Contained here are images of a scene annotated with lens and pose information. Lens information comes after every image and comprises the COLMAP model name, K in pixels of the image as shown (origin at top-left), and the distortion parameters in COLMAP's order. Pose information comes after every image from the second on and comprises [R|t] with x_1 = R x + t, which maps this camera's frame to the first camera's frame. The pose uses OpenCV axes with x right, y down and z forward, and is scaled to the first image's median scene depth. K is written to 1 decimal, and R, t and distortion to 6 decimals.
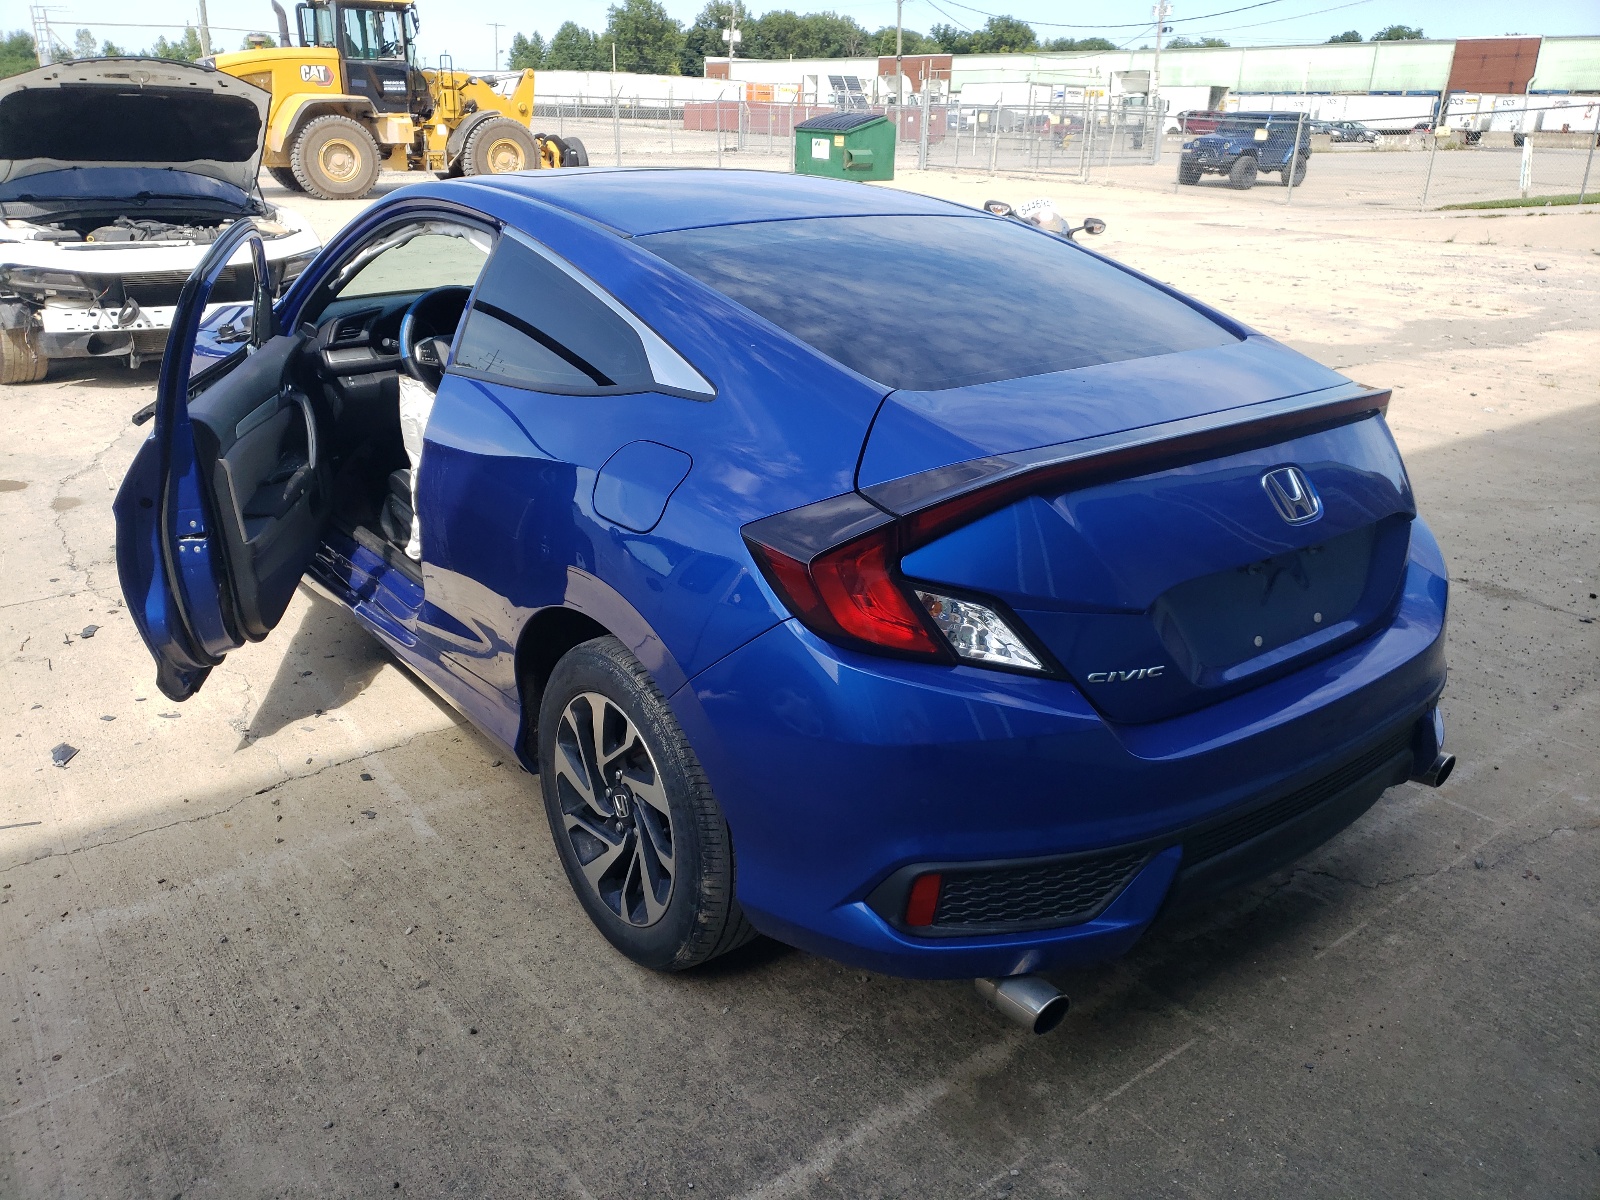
lens RADIAL K [[1238.6, 0, 797.3], [0, 1238.6, 601.2], [0, 0, 1]] dist [0.015004, 0.009379]
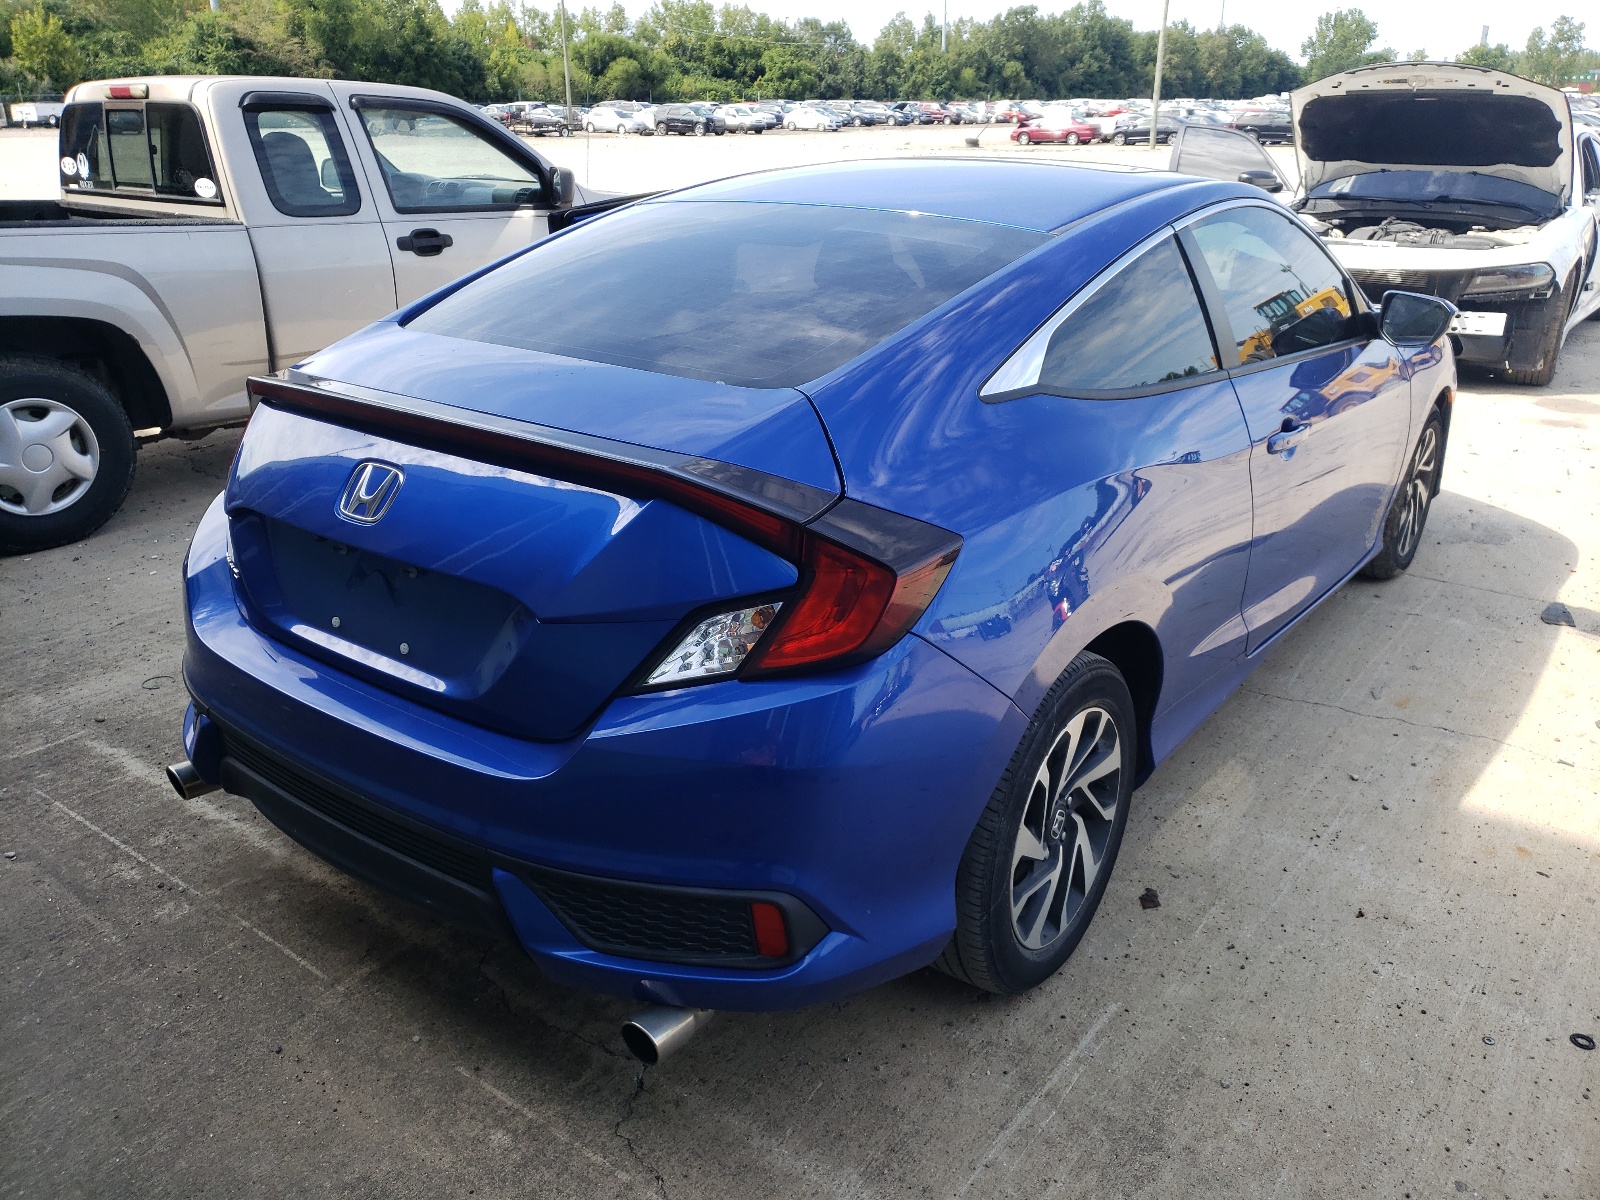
lens RADIAL K [[1238.6, 0, 796.1], [0, 1238.6, 597.6], [0, 0, 1]] dist [0.015004, 0.009379]
pose [[0.258770, 0.337766, -0.904960, 0.407009], [-0.349074, 0.906254, 0.238433, -0.104418], [0.900658, 0.254199, 0.352416, 0.293264]]
